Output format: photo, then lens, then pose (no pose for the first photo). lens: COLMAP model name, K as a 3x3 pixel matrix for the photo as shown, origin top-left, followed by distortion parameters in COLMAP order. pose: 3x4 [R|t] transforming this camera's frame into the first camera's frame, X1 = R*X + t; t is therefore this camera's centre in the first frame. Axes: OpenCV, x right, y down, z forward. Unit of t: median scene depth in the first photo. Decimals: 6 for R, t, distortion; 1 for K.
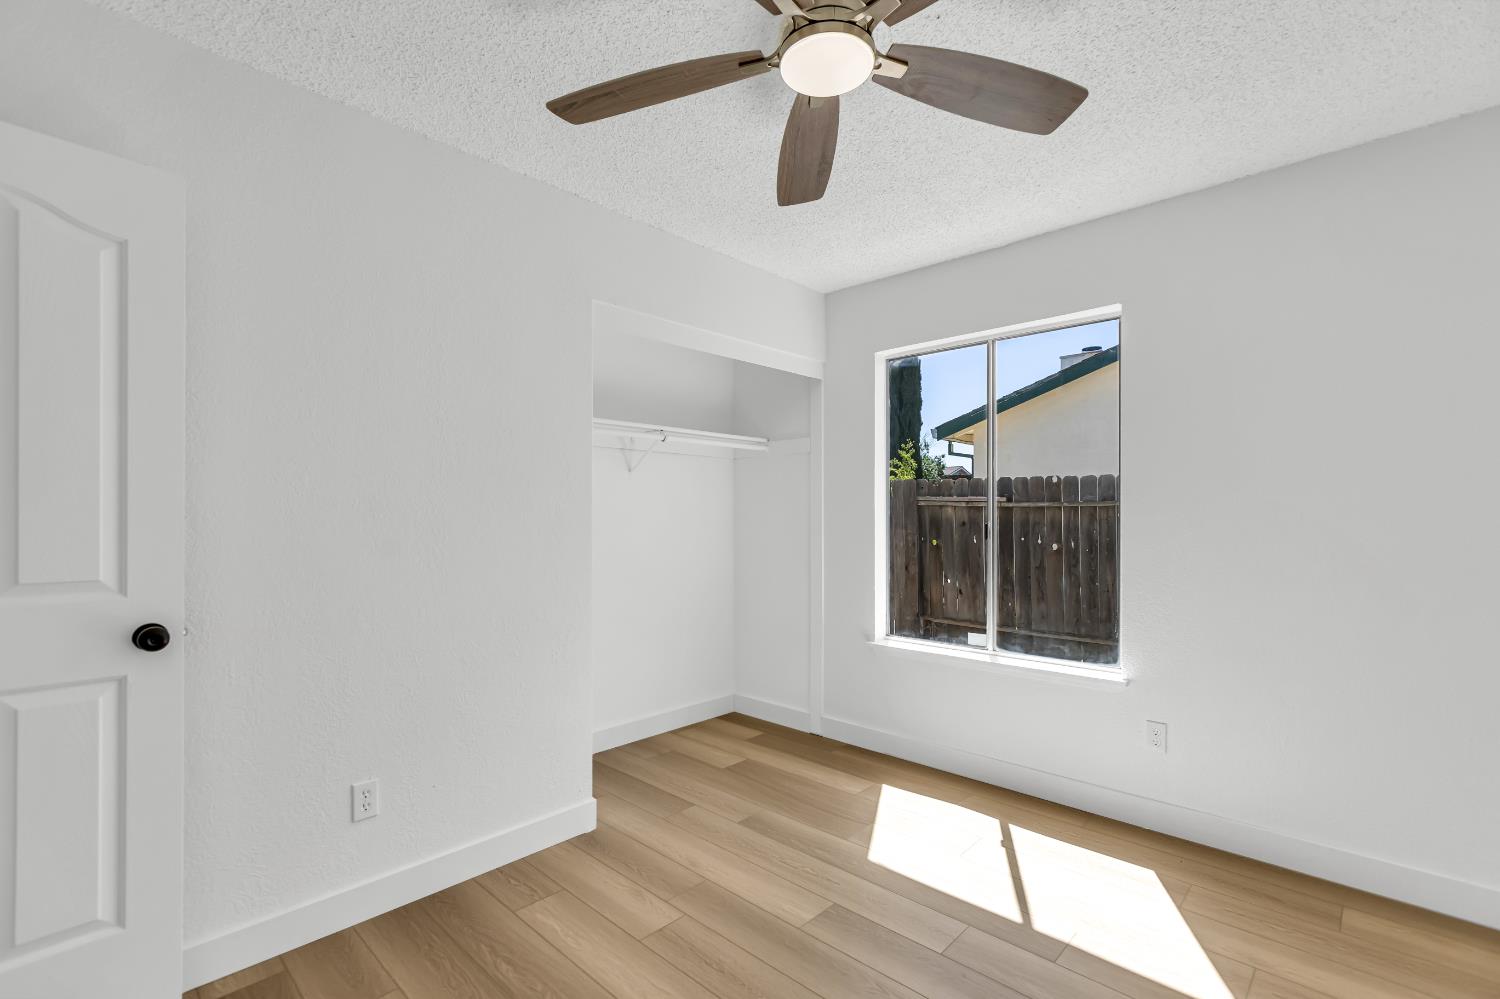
lens RADIAL K [[661.5, 0, 726.0], [0, 661.5, 510.8], [0, 0, 1]] dist [0.000292, 0.000397]
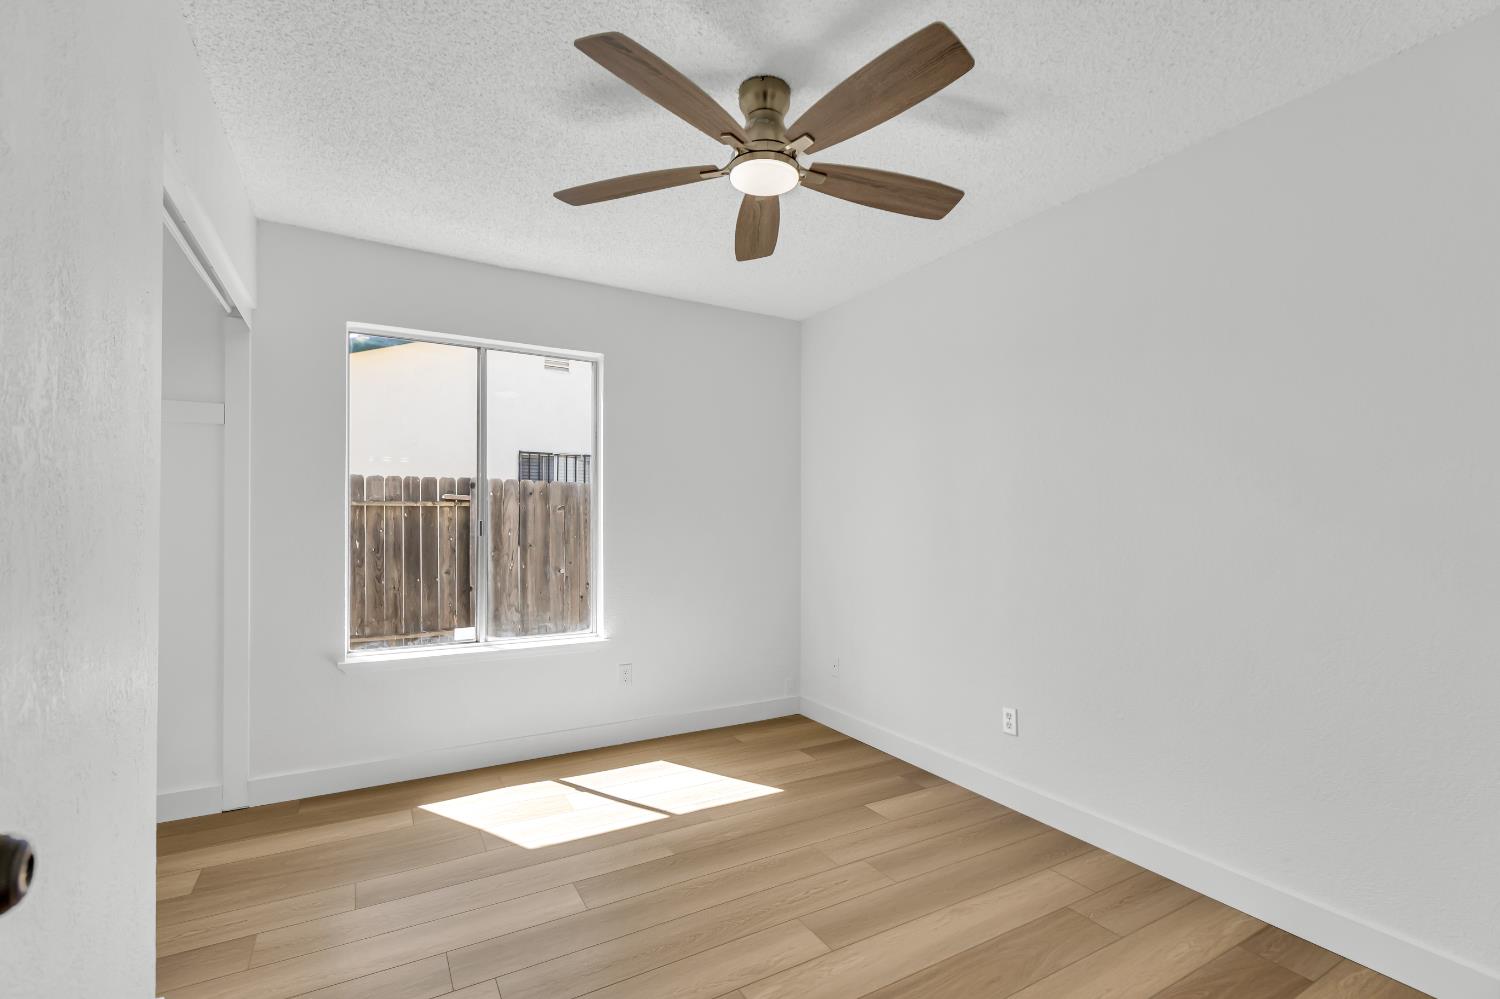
lens RADIAL K [[704.4, 0, 738.1], [0, 704.4, 500.1], [0, 0, 1]] dist [0.023158, -0.000257]
pose [[0.288389, 0.025975, 0.957161, -0.559694], [-0.007873, 0.999663, -0.024756, 0.011731], [-0.957481, -0.000396, 0.288497, 0.283941]]
